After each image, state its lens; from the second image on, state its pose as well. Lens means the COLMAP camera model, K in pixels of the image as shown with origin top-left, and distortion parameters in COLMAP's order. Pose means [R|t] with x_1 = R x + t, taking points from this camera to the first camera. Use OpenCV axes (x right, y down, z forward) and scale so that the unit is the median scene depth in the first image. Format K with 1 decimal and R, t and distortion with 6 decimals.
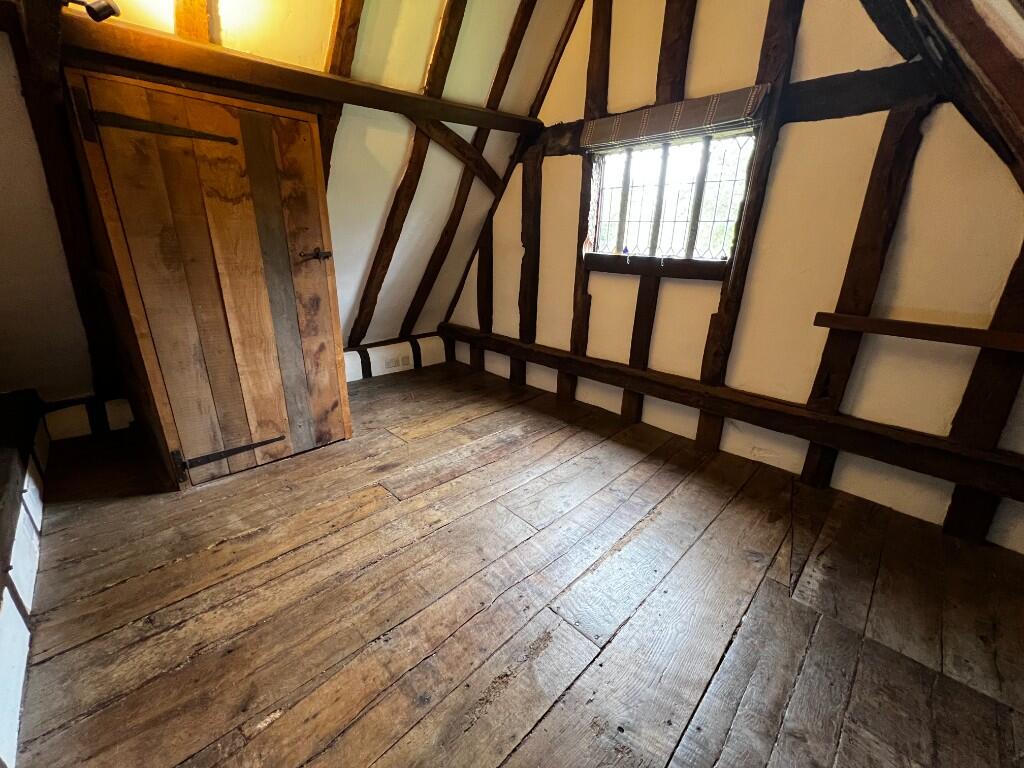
lens RADIAL K [[409.0, 0, 511.5], [0, 409.0, 383.1], [0, 0, 1]] dist [-0.002065, 0.000304]
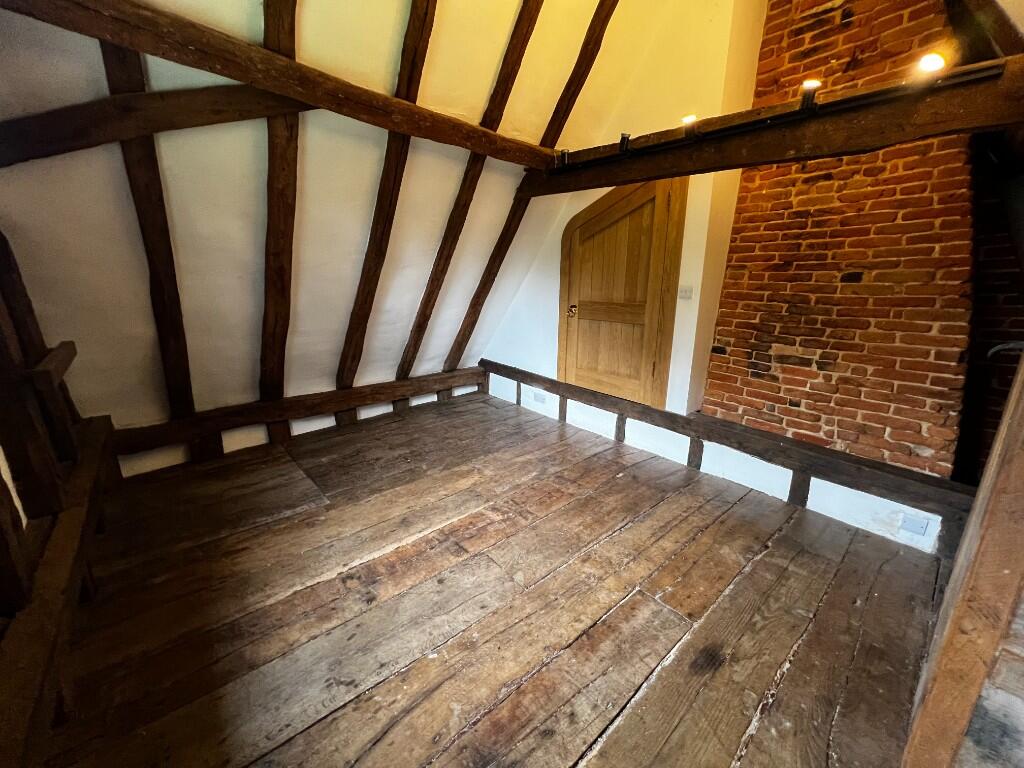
lens RADIAL K [[409.0, 0, 512.7], [0, 409.0, 383.5], [0, 0, 1]] dist [-0.002065, 0.000304]
pose [[-0.996991, -0.048928, 0.060123, -0.047192], [-0.007623, 0.833748, 0.552093, -0.542219], [-0.077140, 0.549973, -0.831612, 1.557095]]
